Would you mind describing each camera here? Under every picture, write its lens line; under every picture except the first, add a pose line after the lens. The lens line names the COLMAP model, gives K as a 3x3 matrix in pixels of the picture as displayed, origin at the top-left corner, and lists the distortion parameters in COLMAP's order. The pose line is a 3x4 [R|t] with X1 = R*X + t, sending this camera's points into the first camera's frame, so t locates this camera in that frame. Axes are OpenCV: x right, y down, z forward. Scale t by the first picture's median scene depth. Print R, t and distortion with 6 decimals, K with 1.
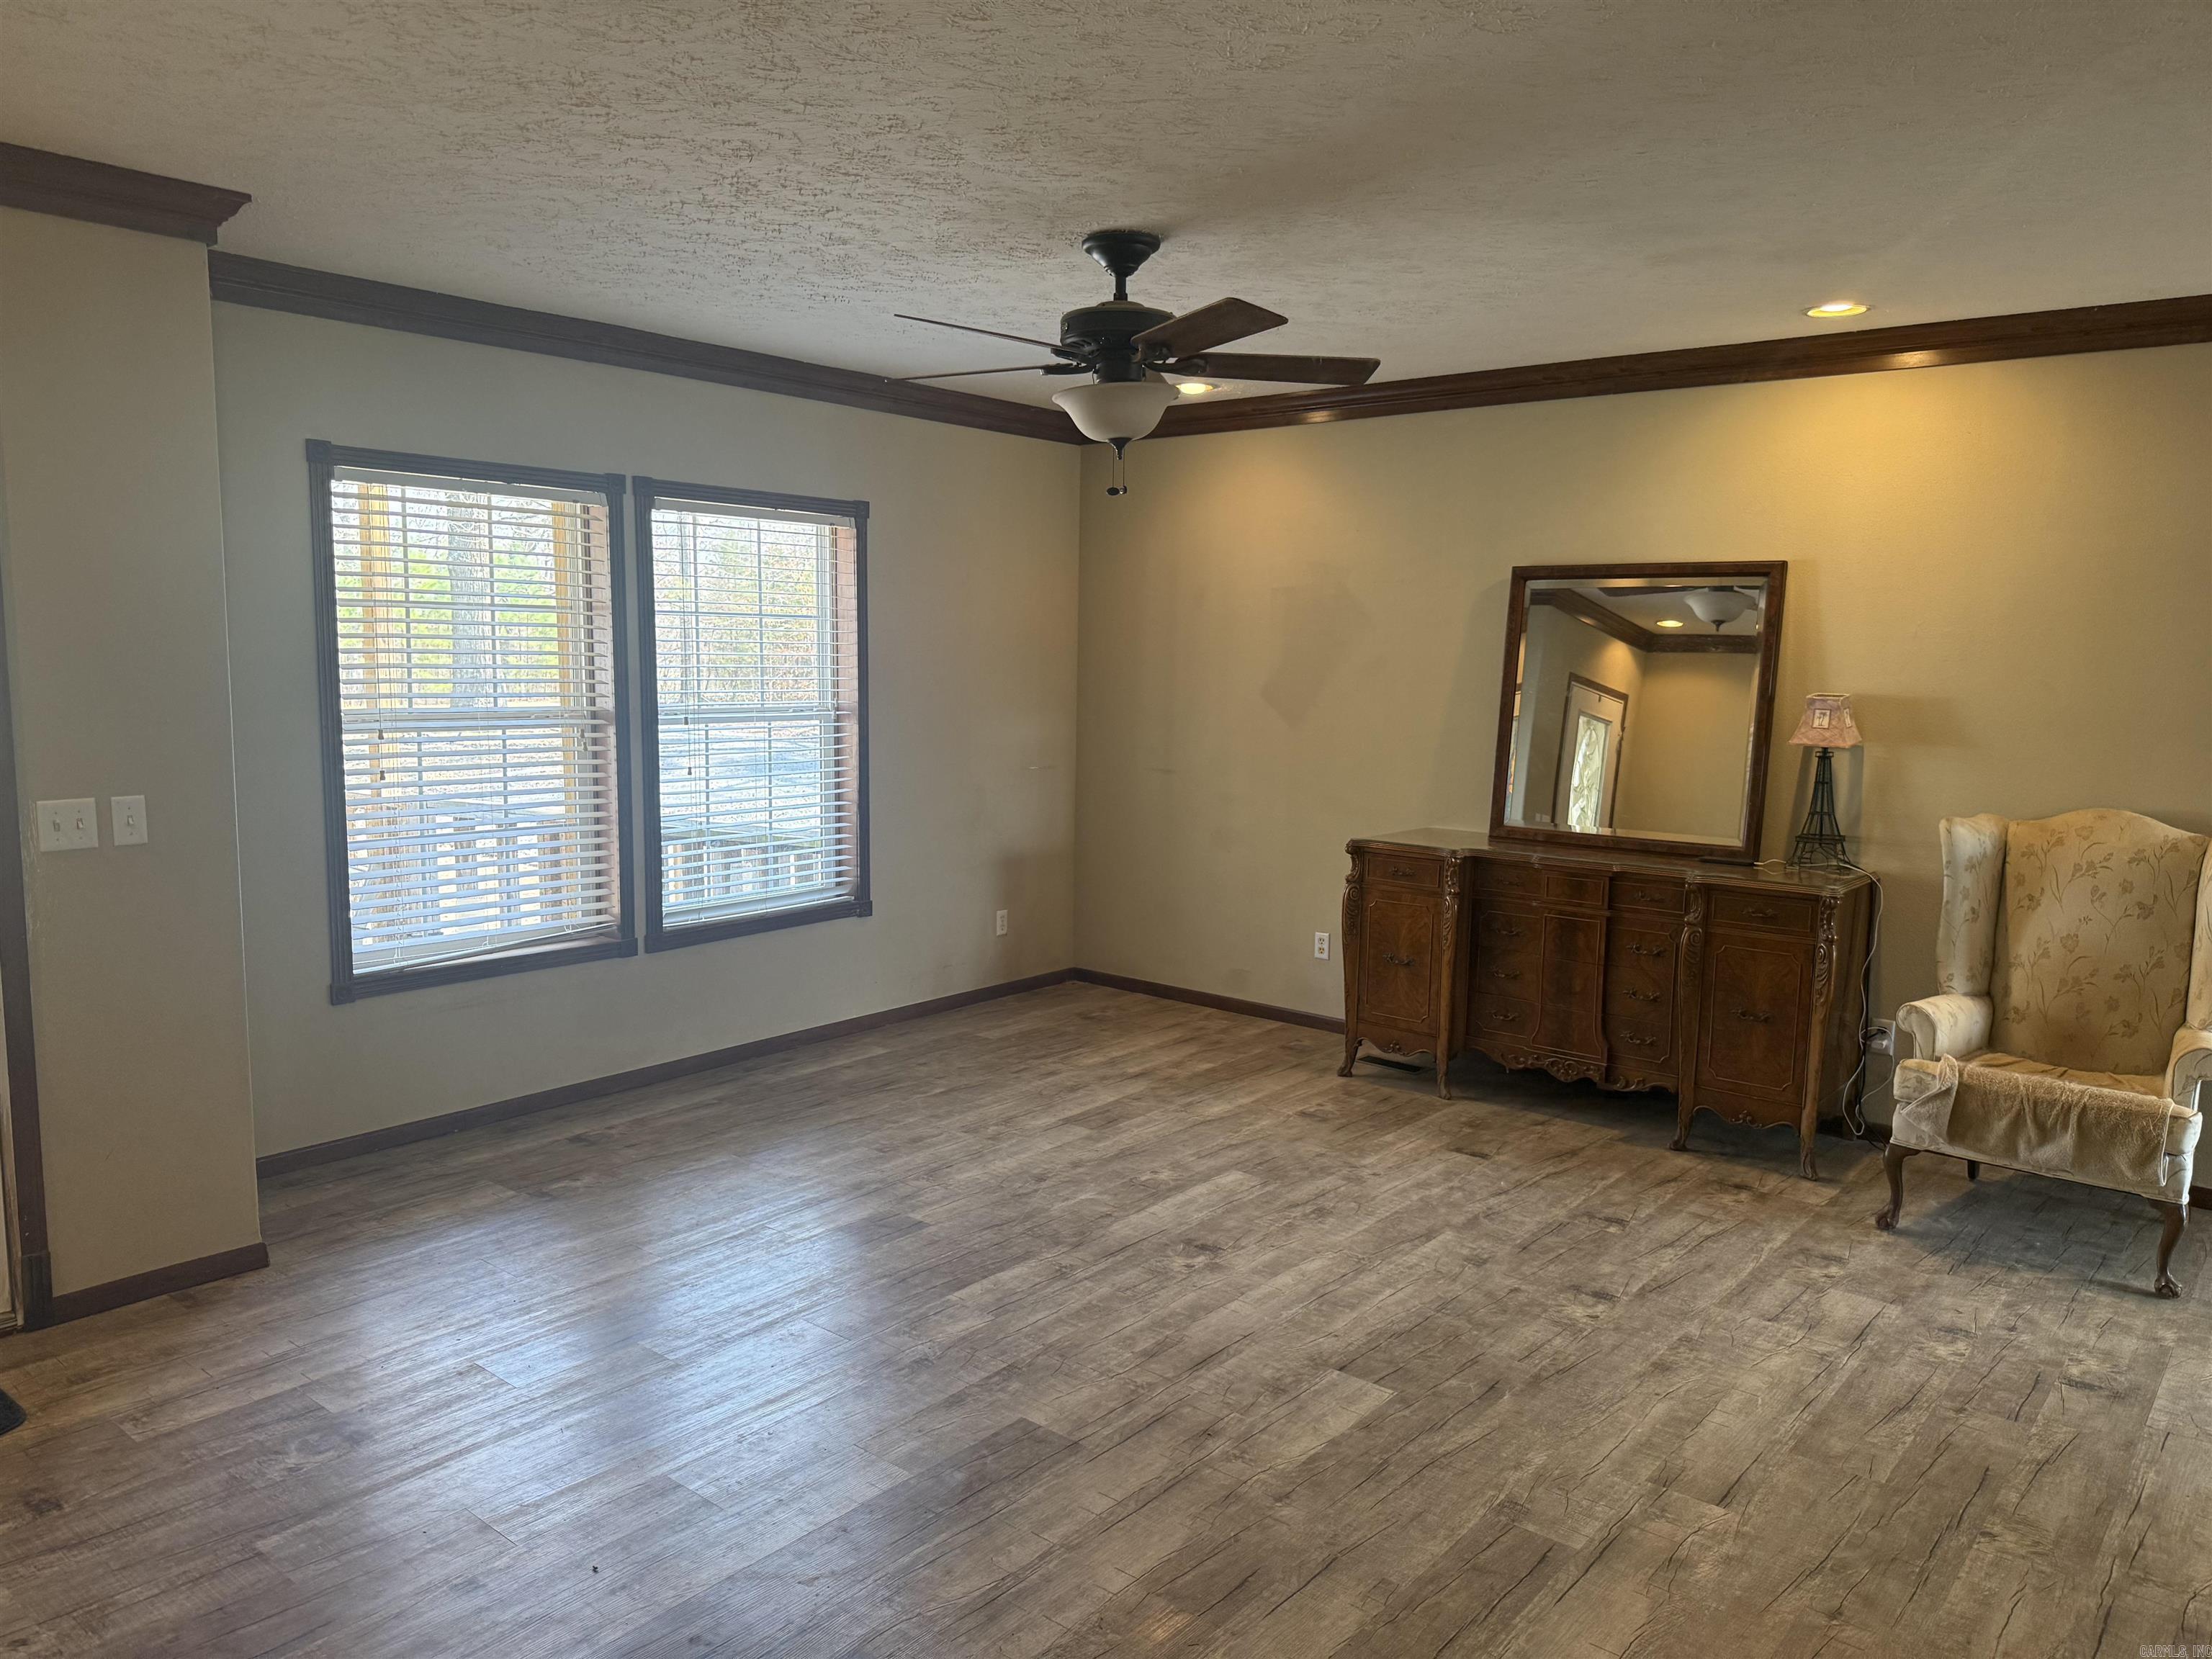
lens RADIAL K [[1543.3, 0, 1158.0], [0, 1543.3, 854.6], [0, 0, 1]] dist [0.067121, -0.102936]
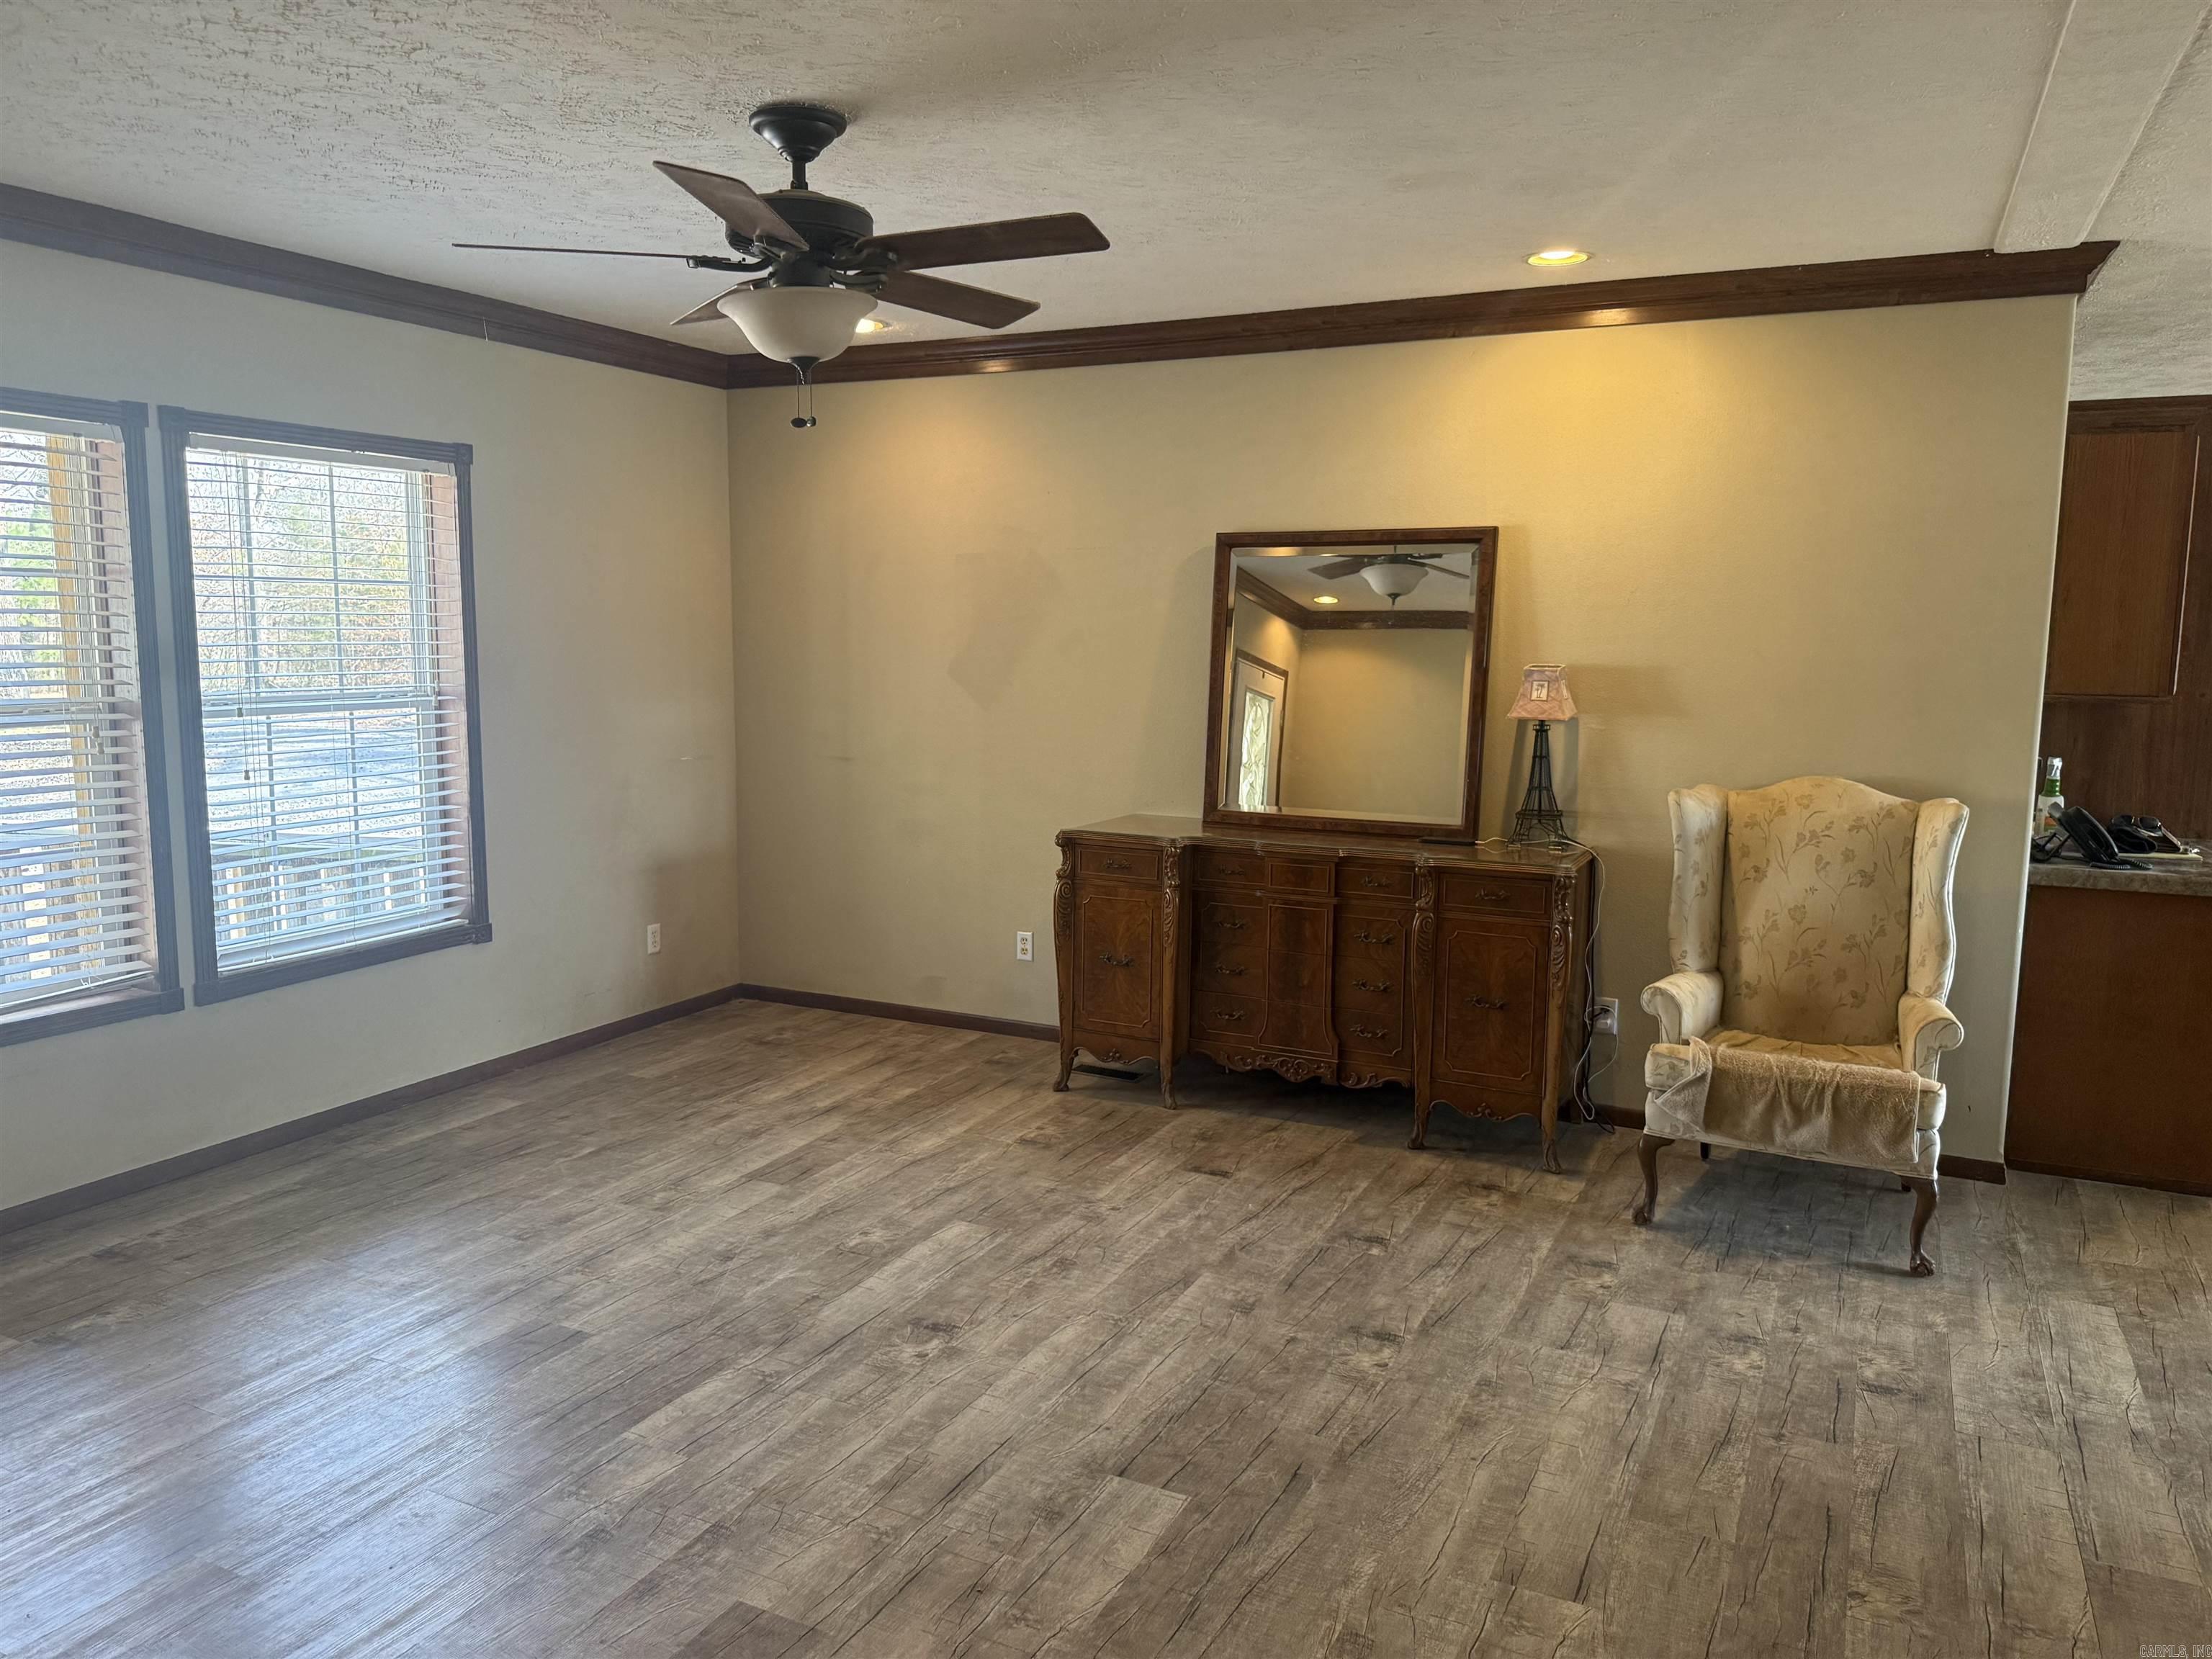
lens RADIAL K [[1543.3, 0, 1129.7], [0, 1543.3, 832.4], [0, 0, 1]] dist [0.067121, -0.102936]
pose [[0.976526, -0.034309, 0.212648, -0.032729], [0.034249, 0.999405, 0.003967, -0.013180], [-0.212658, 0.003409, 0.977121, 0.130702]]
